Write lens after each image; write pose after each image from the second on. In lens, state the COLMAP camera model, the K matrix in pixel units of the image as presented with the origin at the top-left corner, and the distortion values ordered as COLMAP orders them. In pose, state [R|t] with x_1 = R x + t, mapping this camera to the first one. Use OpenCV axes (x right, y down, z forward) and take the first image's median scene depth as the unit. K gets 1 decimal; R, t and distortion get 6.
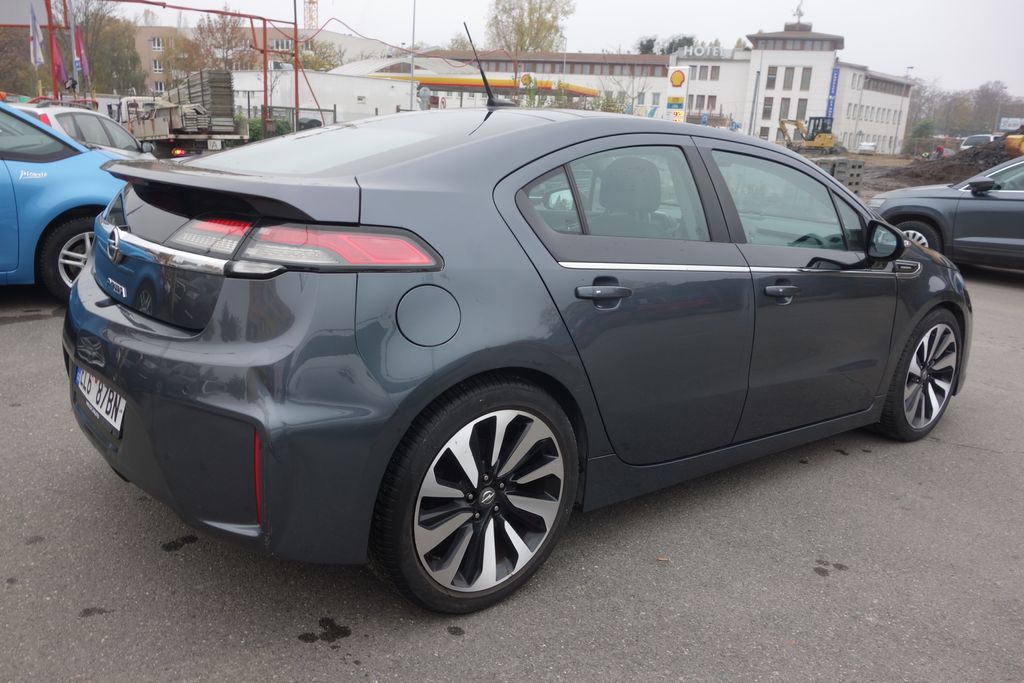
lens RADIAL K [[814.9, 0, 506.2], [0, 814.9, 336.5], [0, 0, 1]] dist [-0.002423, 0.002685]
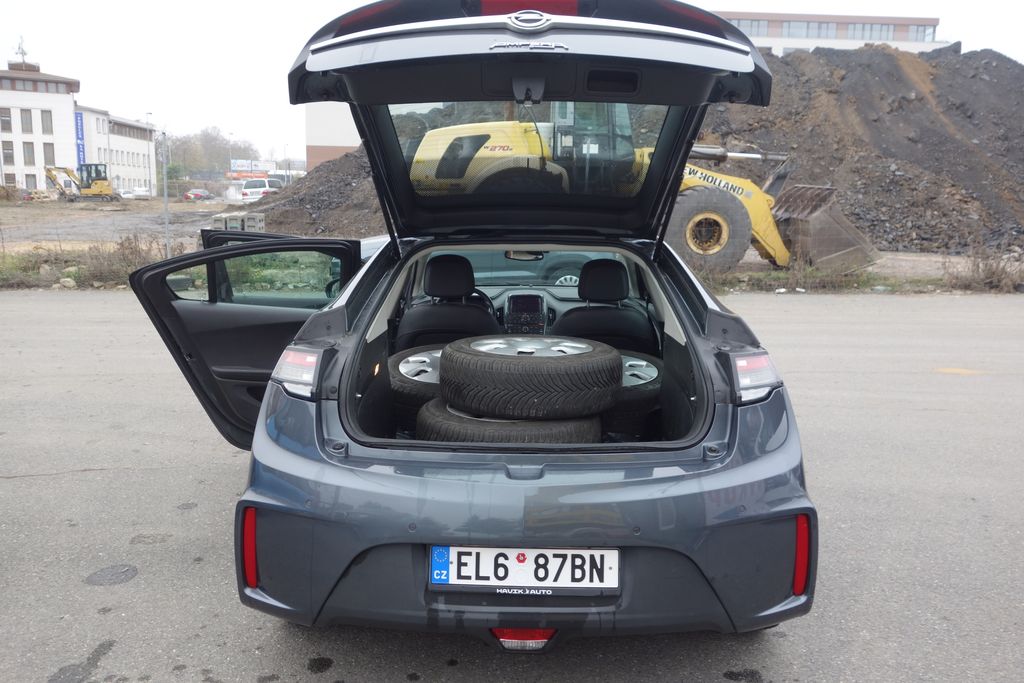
lens RADIAL K [[814.9, 0, 507.8], [0, 814.9, 344.6], [0, 0, 1]] dist [-0.002423, 0.002685]
pose [[0.641813, -0.178819, 0.745721, -0.737834], [0.206574, 0.976802, 0.056441, -0.154454], [-0.738514, 0.117822, 0.663864, 0.225583]]
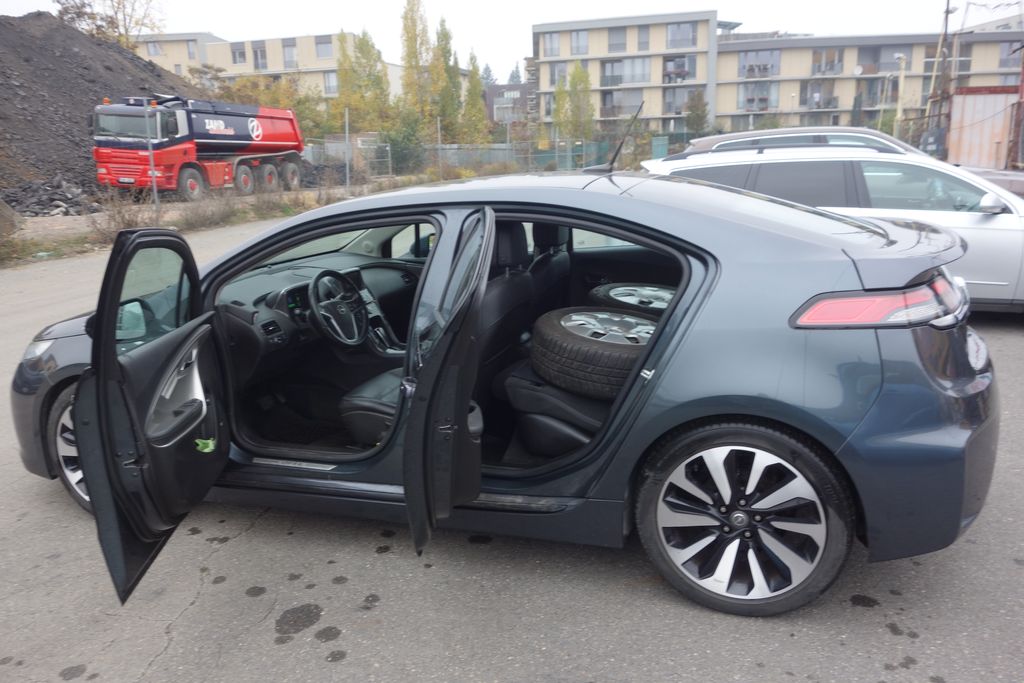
lens RADIAL K [[814.9, 0, 511.8], [0, 814.9, 346.5], [0, 0, 1]] dist [-0.002423, 0.002685]
pose [[-0.516513, -0.240727, 0.821745, -0.741837], [0.212968, 0.893398, 0.395580, -0.432527], [-0.829373, 0.379328, -0.410184, 1.328458]]
